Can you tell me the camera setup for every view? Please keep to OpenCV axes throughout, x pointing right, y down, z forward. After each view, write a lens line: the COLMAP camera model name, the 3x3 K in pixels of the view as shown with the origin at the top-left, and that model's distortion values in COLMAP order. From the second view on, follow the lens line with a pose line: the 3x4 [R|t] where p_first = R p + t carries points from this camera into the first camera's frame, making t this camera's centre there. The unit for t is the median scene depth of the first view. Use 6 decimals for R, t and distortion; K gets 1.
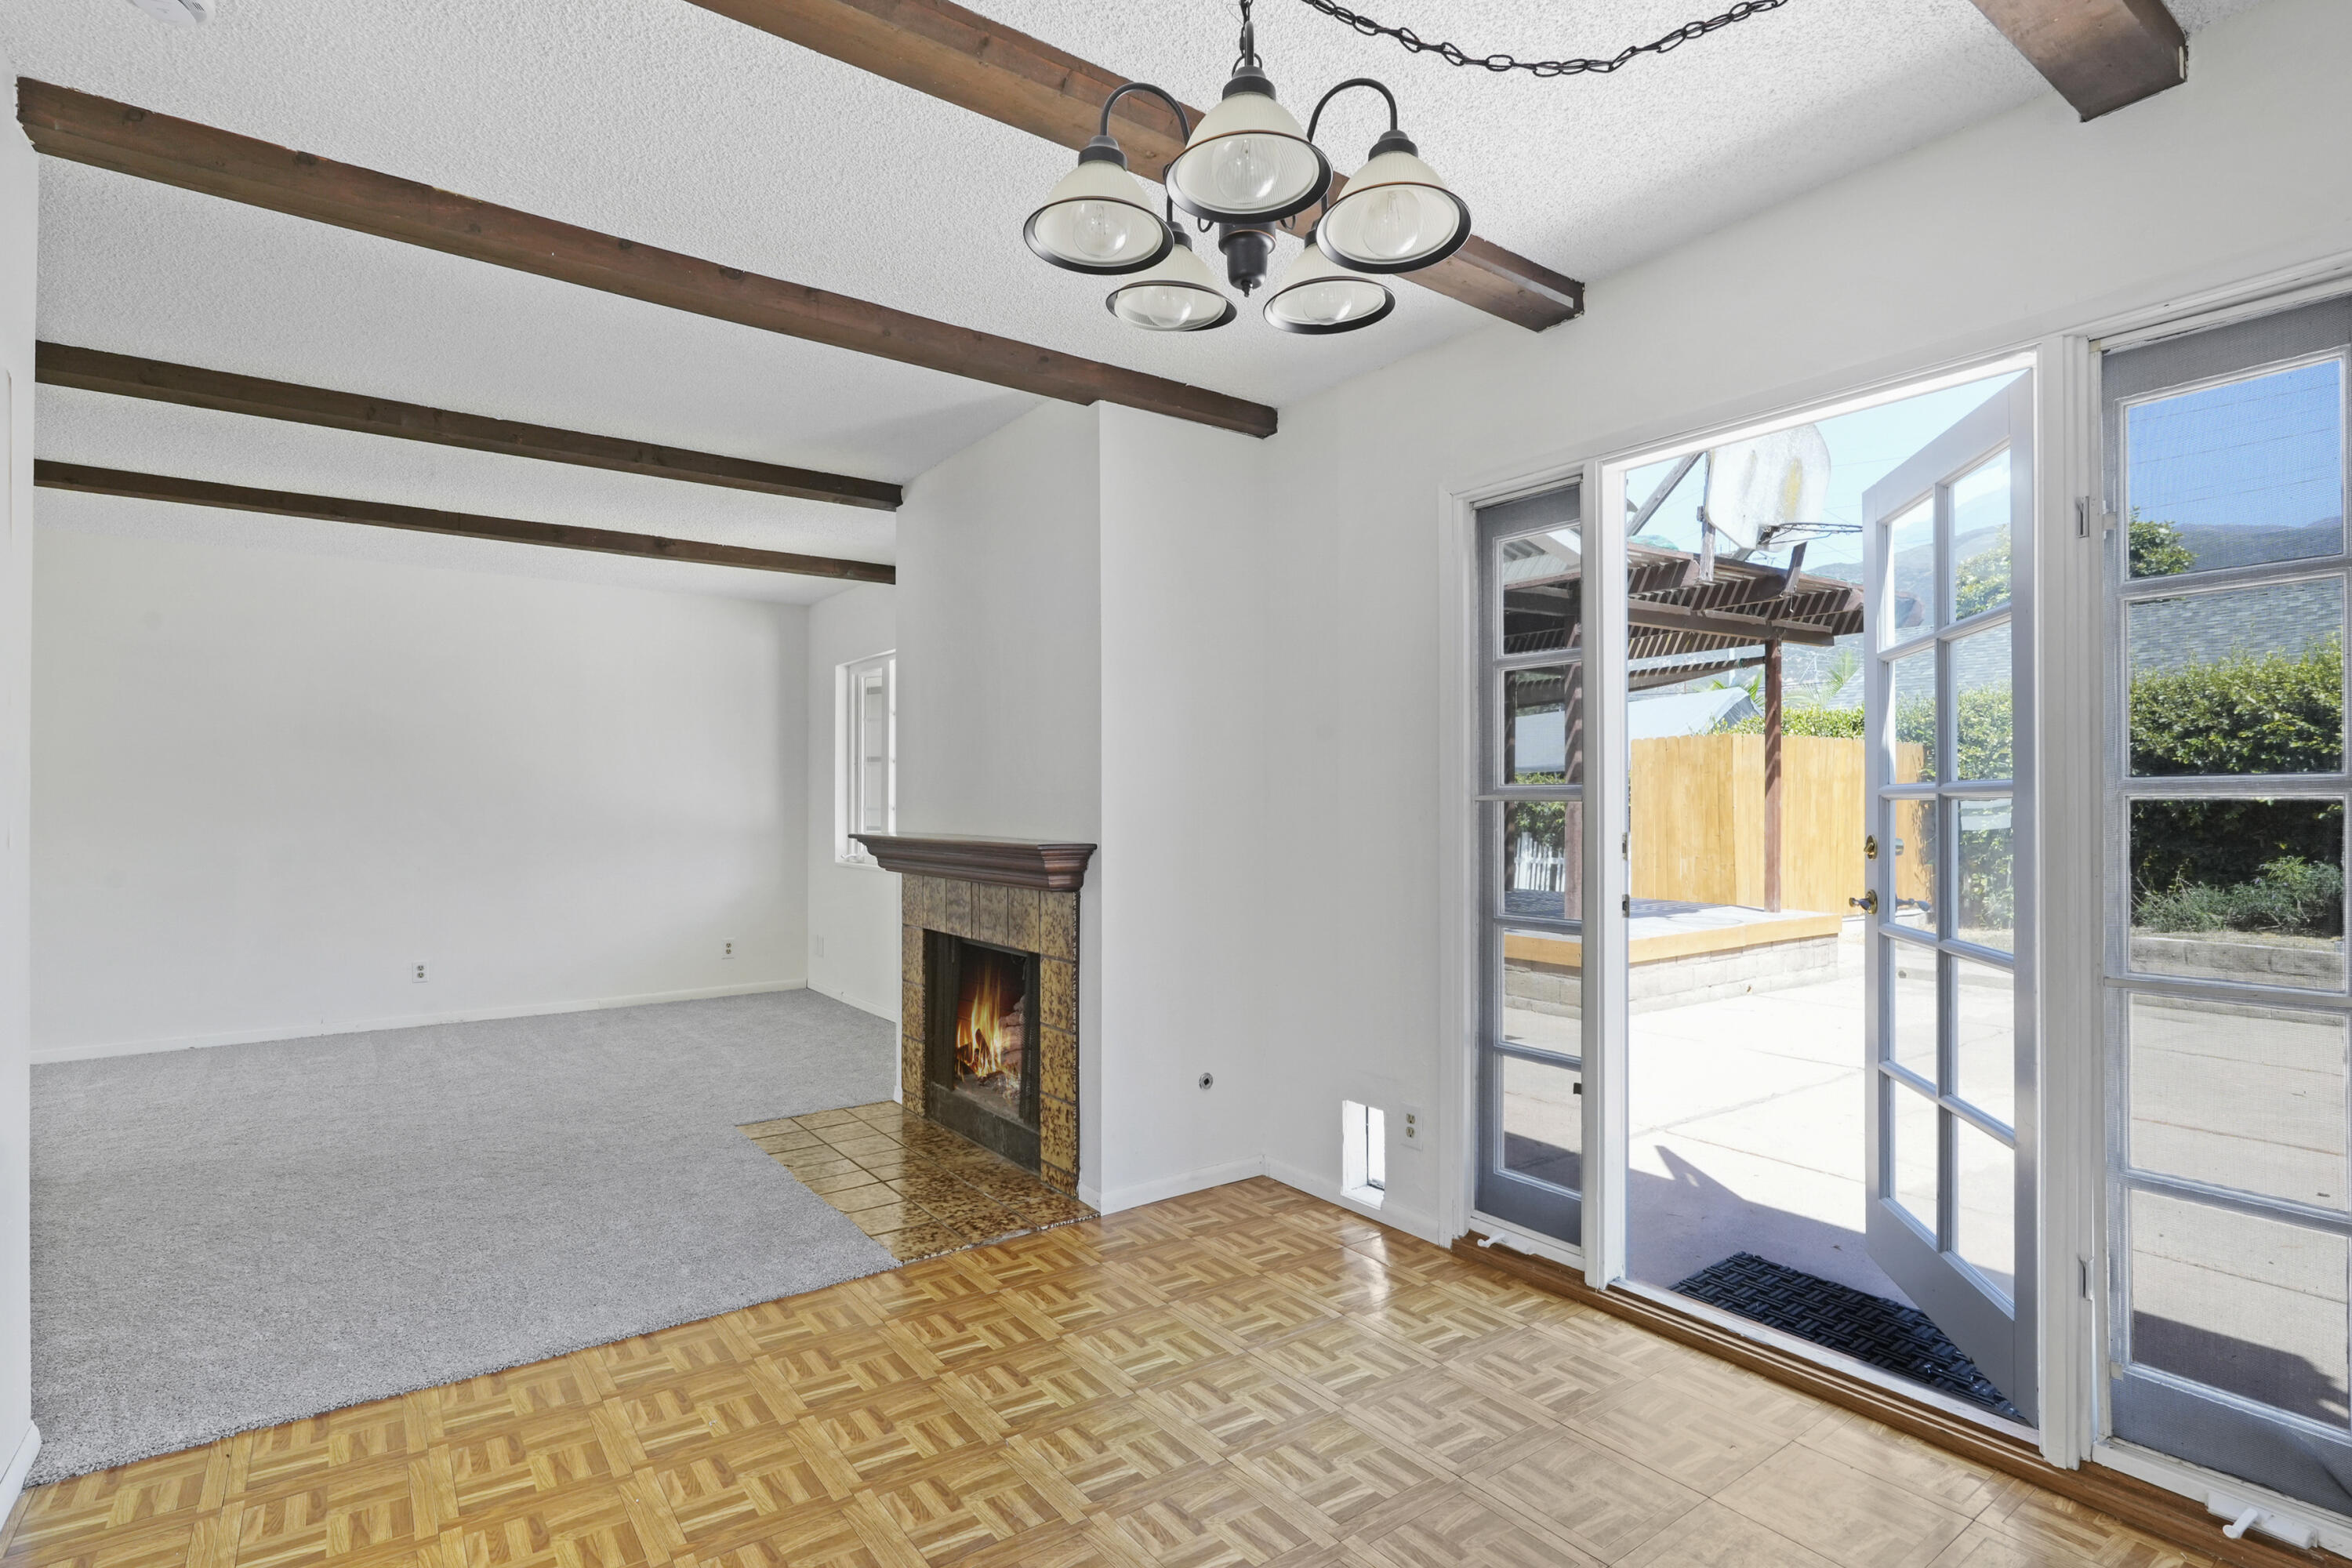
lens RADIAL K [[1117.9, 0, 1163.5], [0, 1117.9, 786.6], [0, 0, 1]] dist [-0.003742, -0.001690]
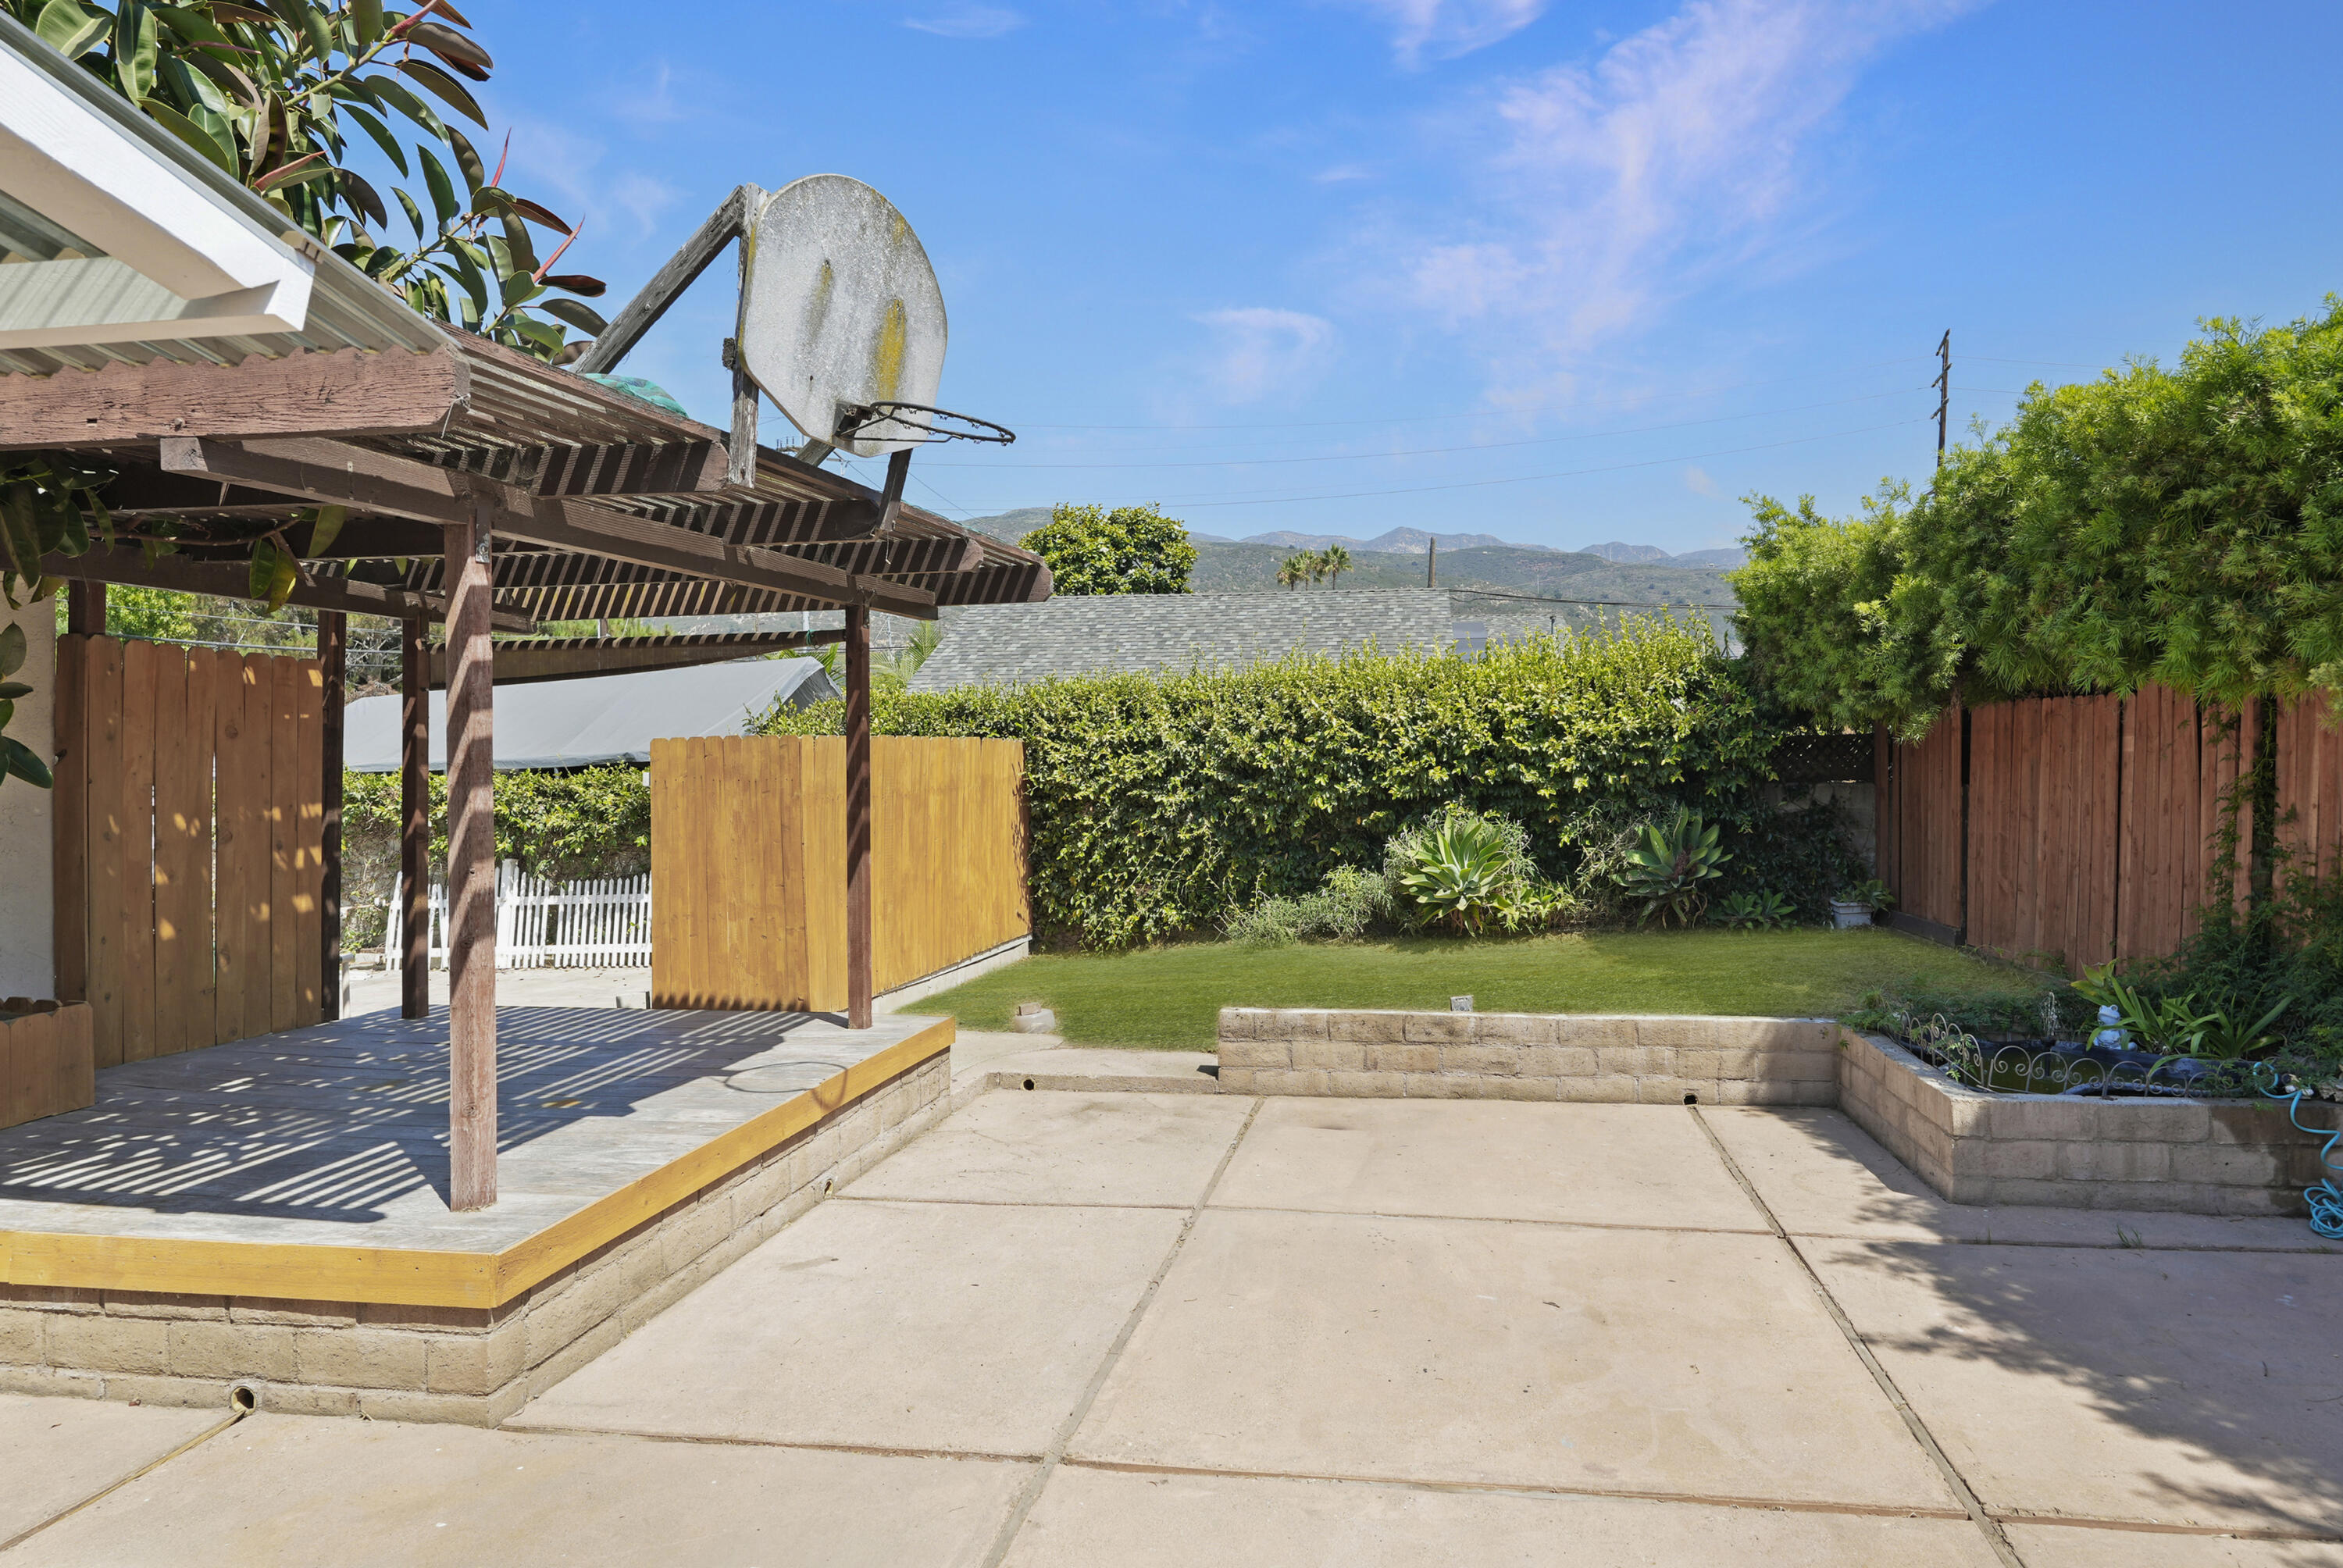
lens RADIAL K [[1252.2, 0, 1289.9], [0, 1252.2, 749.4], [0, 0, 1]] dist [-0.009930, 0.003916]
pose [[0.668622, -0.007025, 0.743570, 0.170746], [0.006668, 0.999972, 0.003451, -0.048000], [-0.743573, 0.002650, 0.668650, 0.323070]]
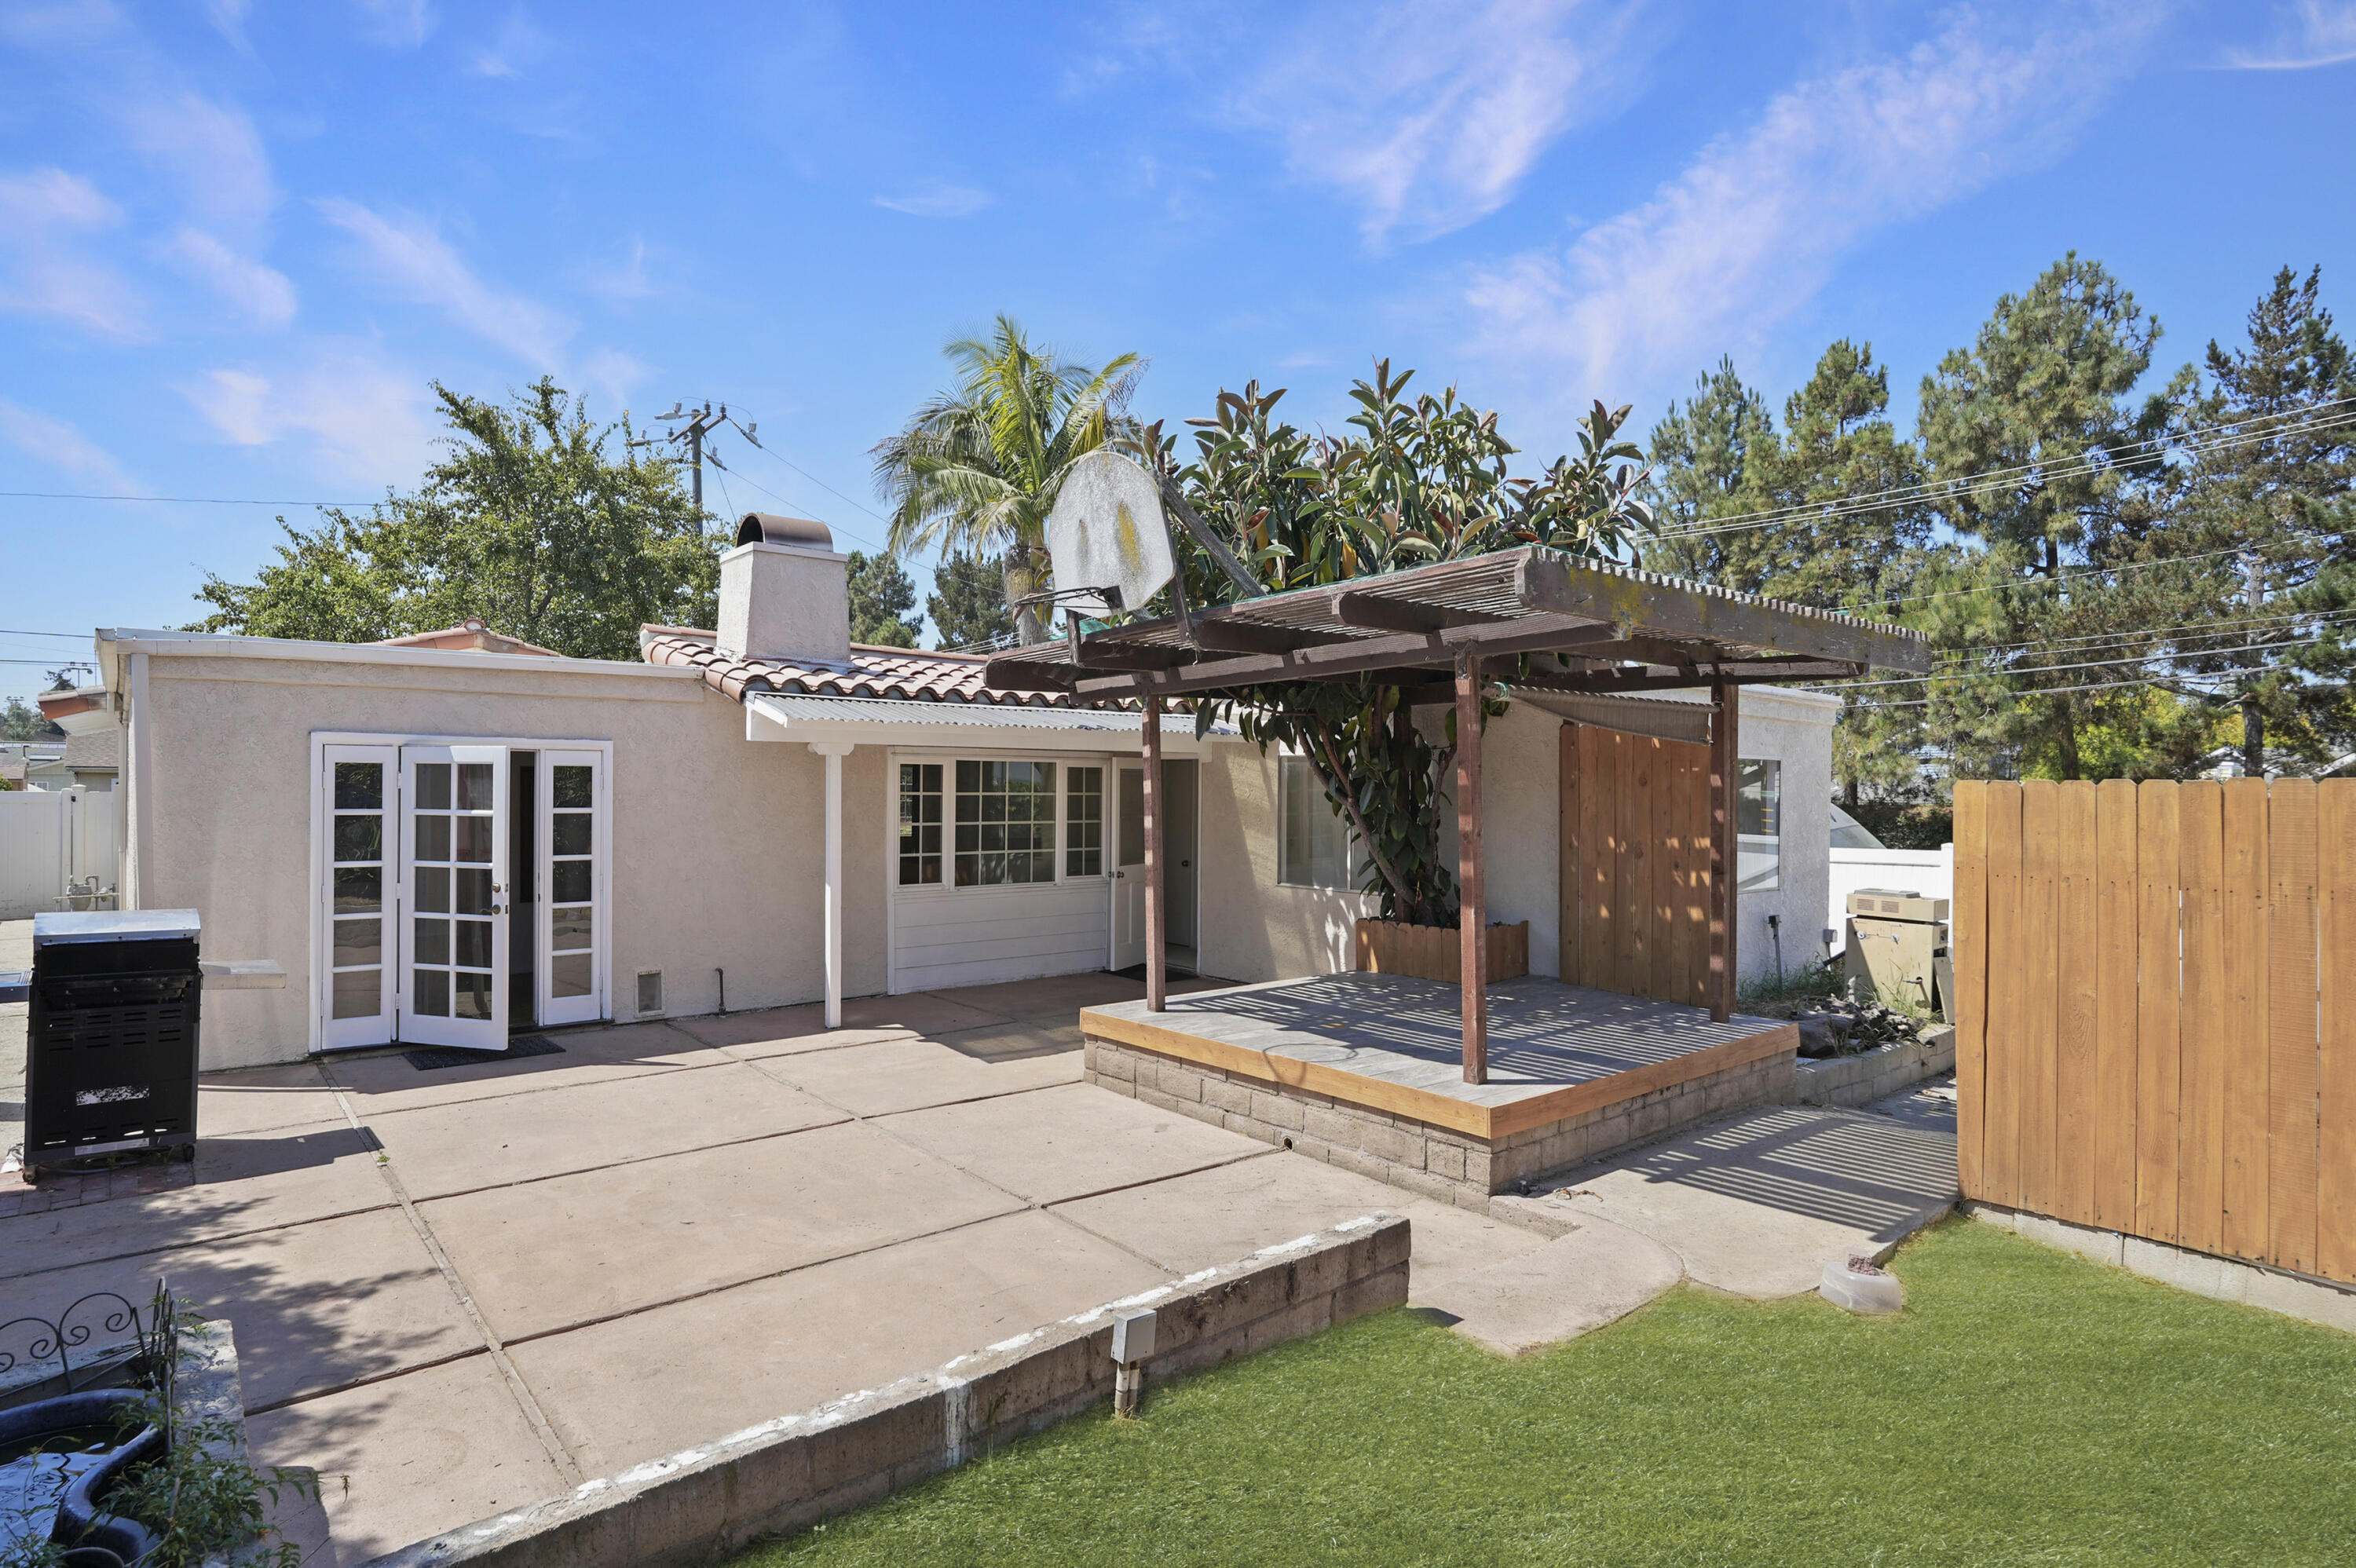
lens RADIAL K [[1259.1, 0, 1160.1], [0, 1259.1, 792.6], [0, 0, 1]] dist [-0.009930, 0.003916]
pose [[0.081543, 0.003457, -0.996664, 1.209099], [0.000456, 0.999994, 0.003506, -0.054422], [0.996670, -0.000741, 0.081541, 0.741457]]
